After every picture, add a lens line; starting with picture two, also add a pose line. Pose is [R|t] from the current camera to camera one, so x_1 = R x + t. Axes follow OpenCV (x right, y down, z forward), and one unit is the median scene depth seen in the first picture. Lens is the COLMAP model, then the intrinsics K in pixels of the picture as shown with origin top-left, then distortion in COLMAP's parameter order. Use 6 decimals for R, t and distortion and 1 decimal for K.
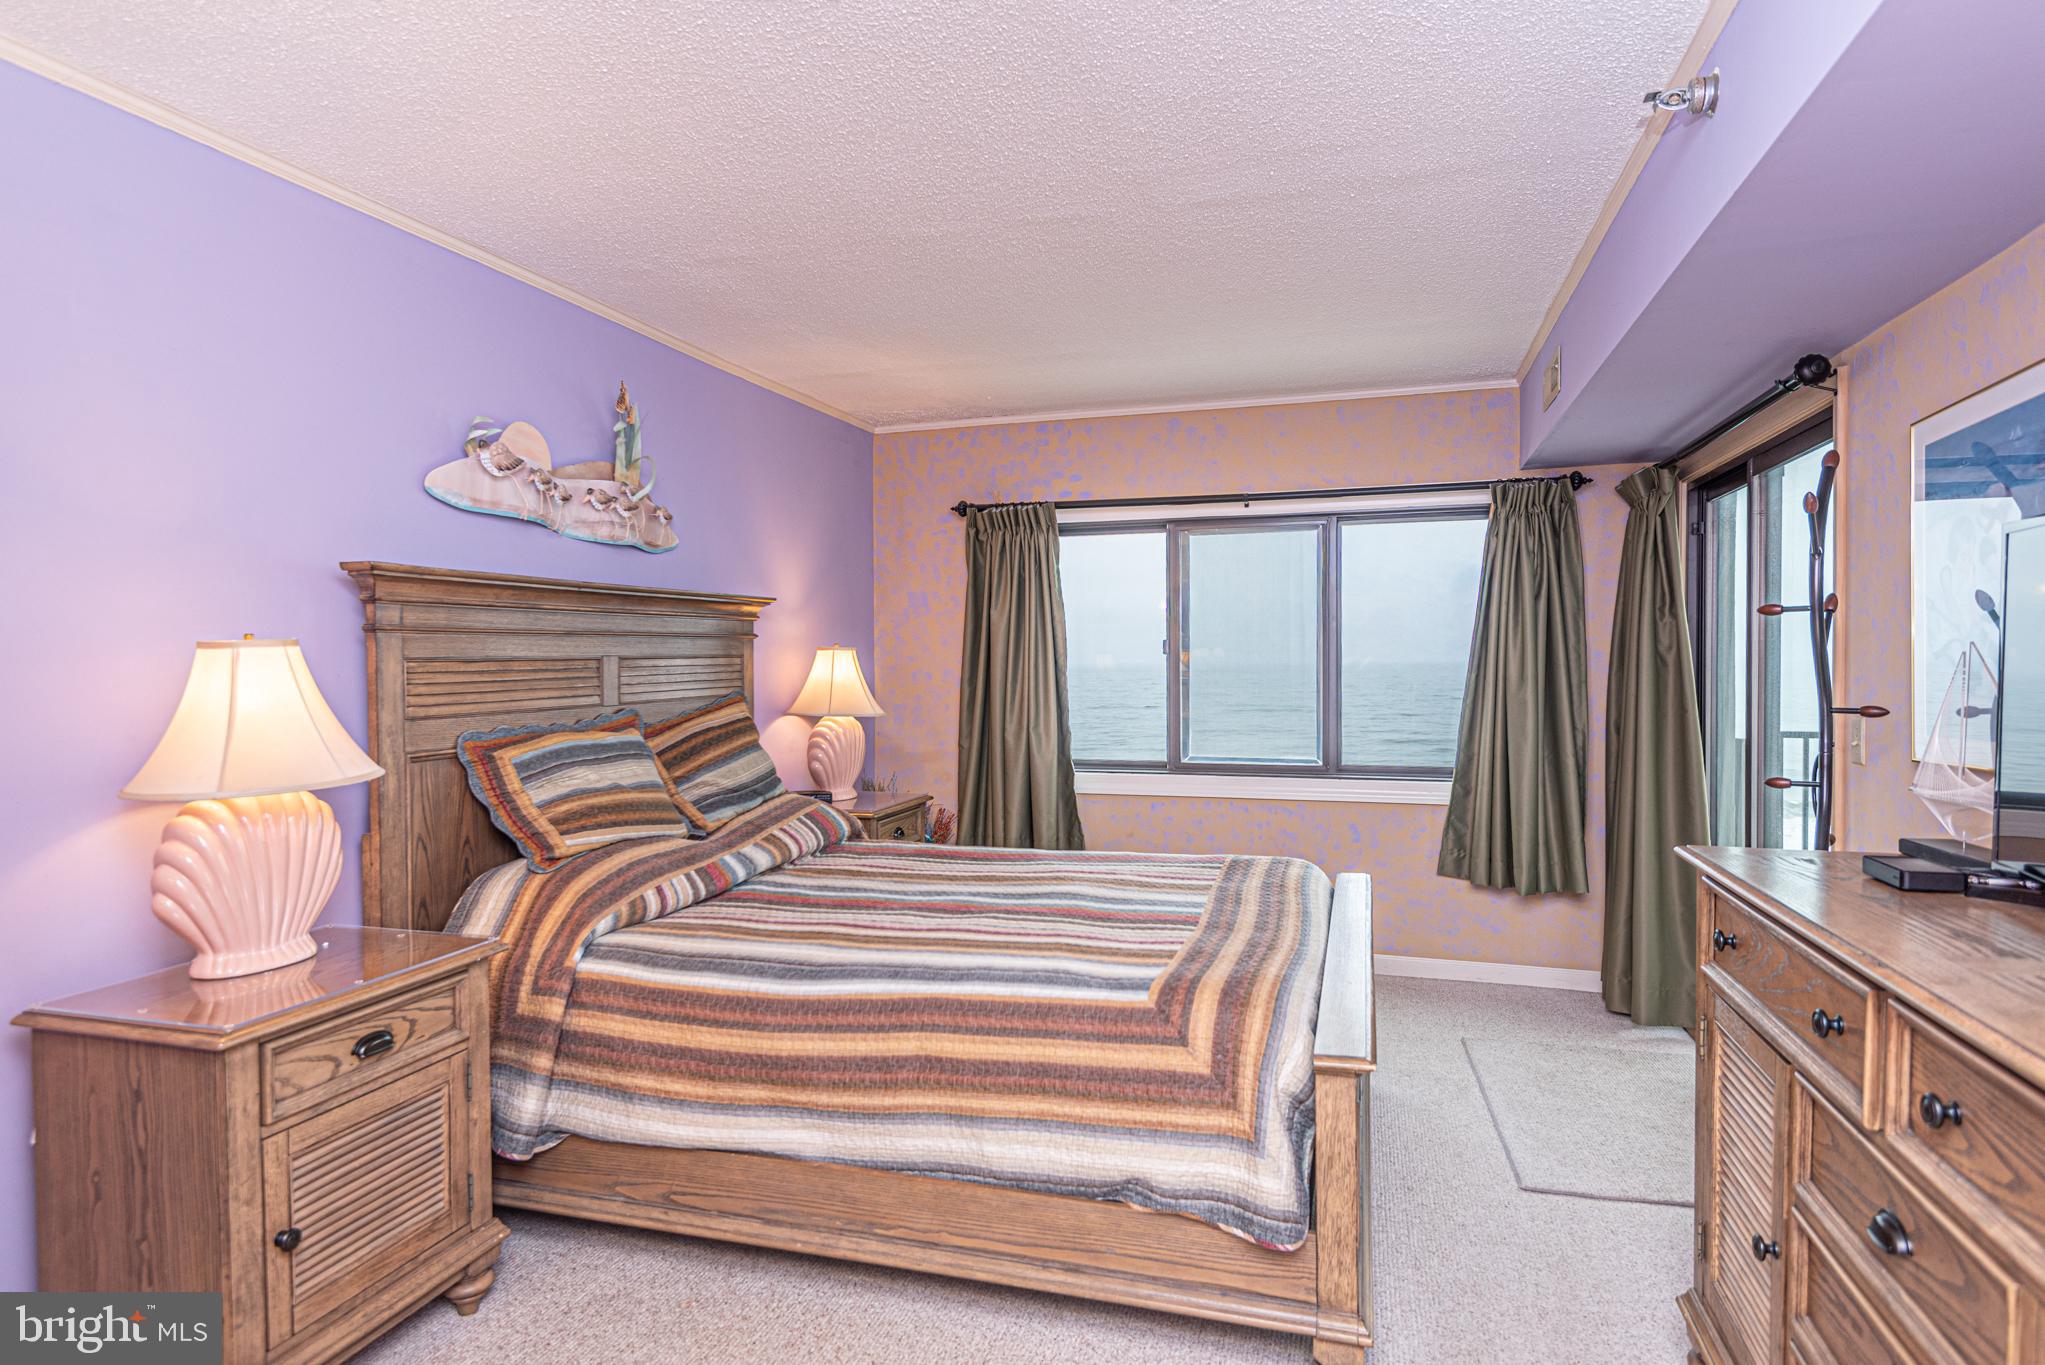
lens RADIAL K [[1151.4, 0, 1022.5], [0, 1151.4, 682.5], [0, 0, 1]] dist [-0.000854, -0.000154]
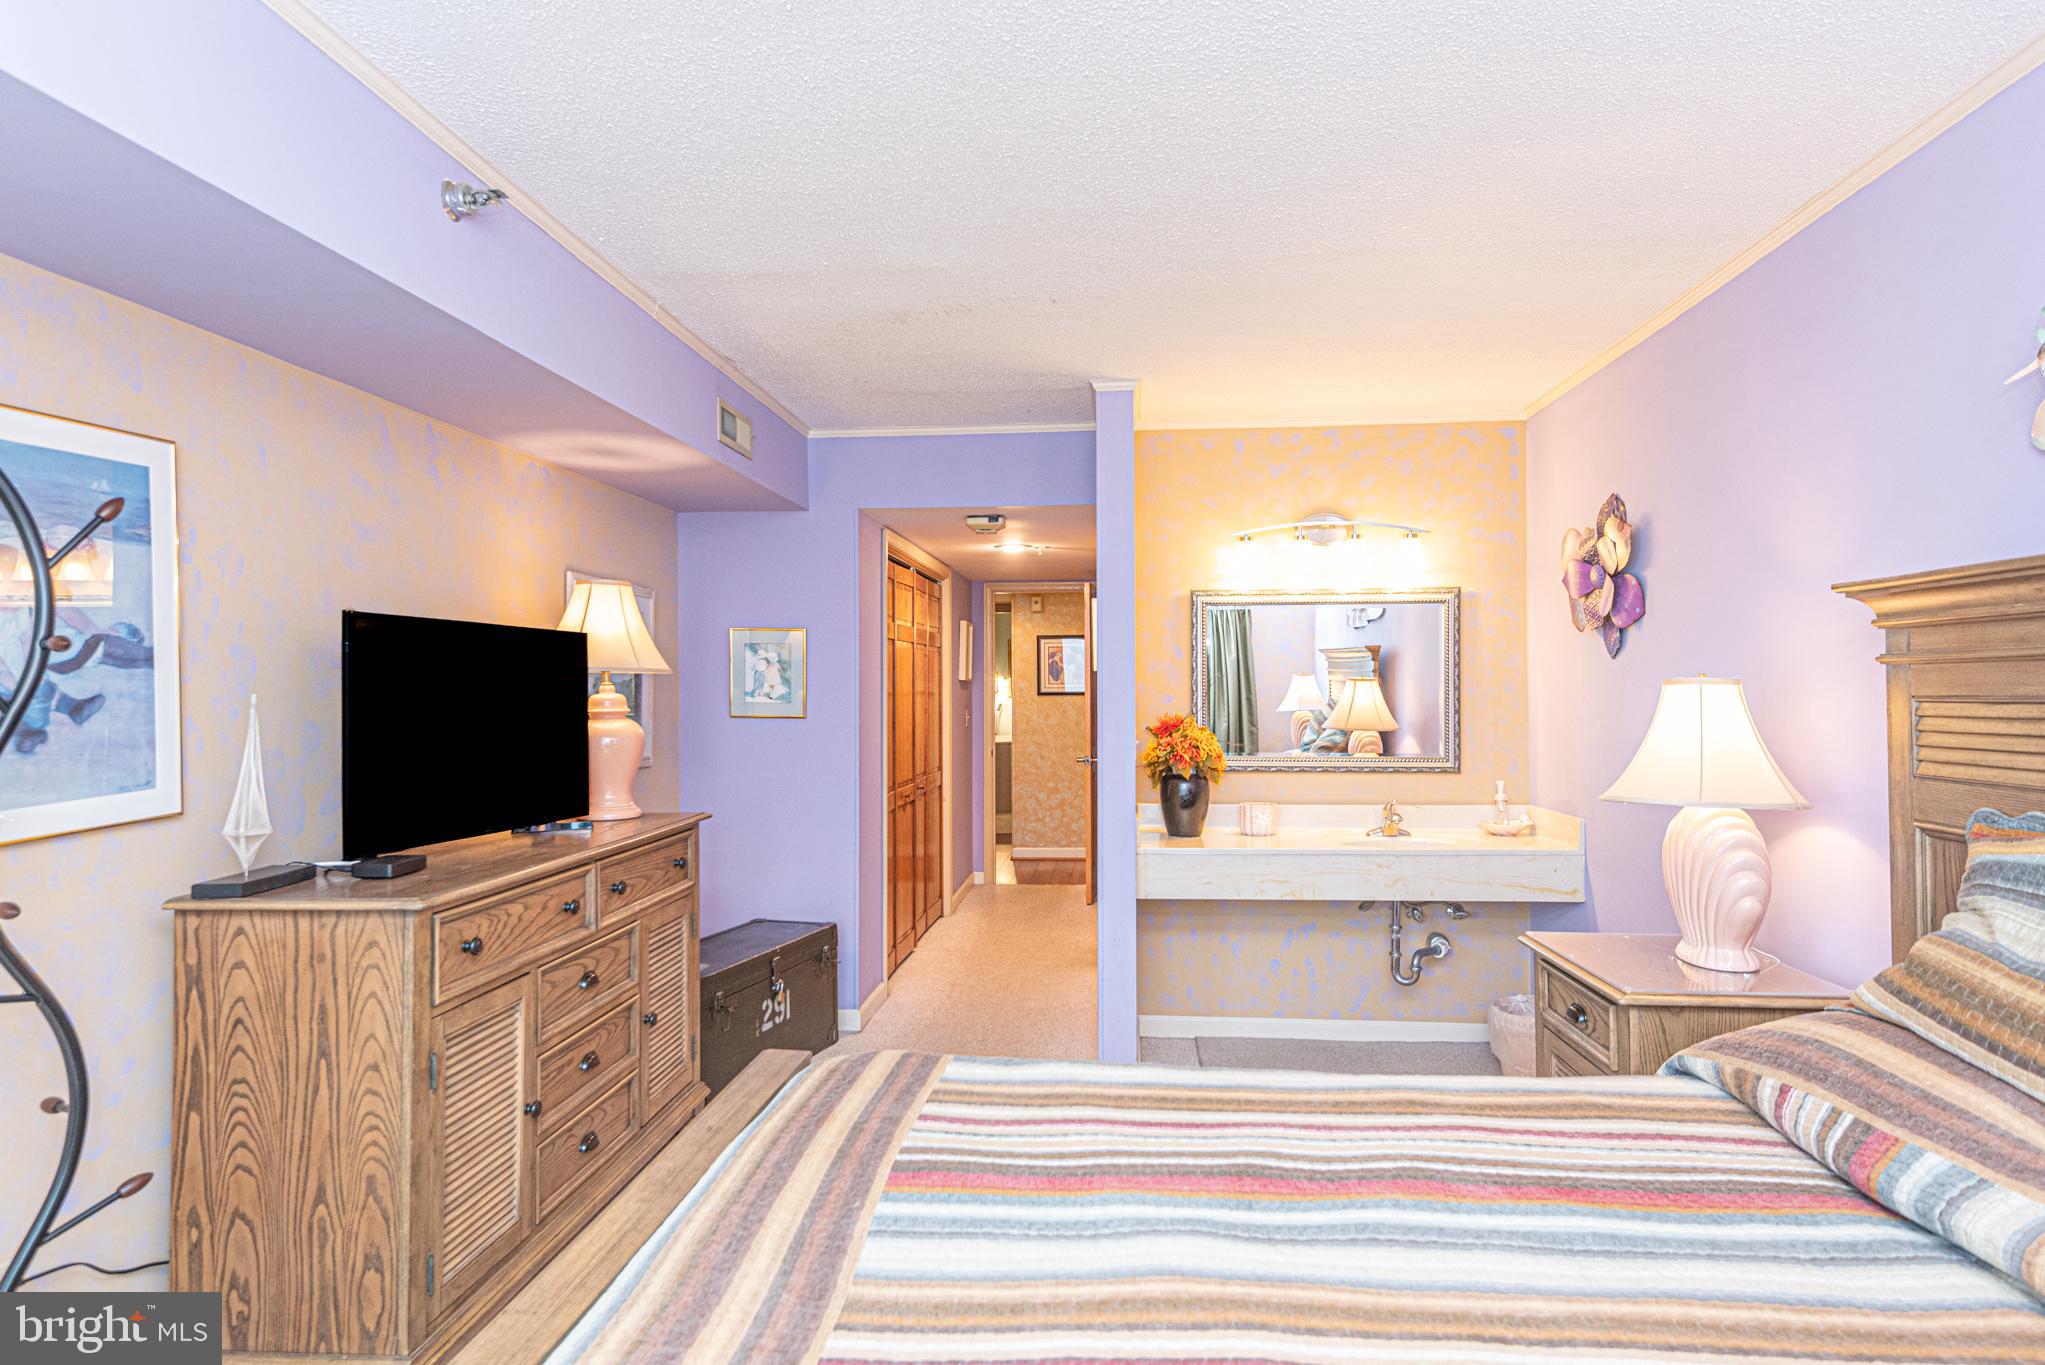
lens RADIAL K [[1268.6, 0, 1025.4], [0, 1268.6, 669.8], [0, 0, 1]] dist [0.061907, -0.056966]
pose [[-0.976369, 0.001350, -0.216108, 0.205839], [-0.000336, 0.999970, 0.007765, -0.040982], [0.216112, 0.007654, -0.976339, 1.546064]]
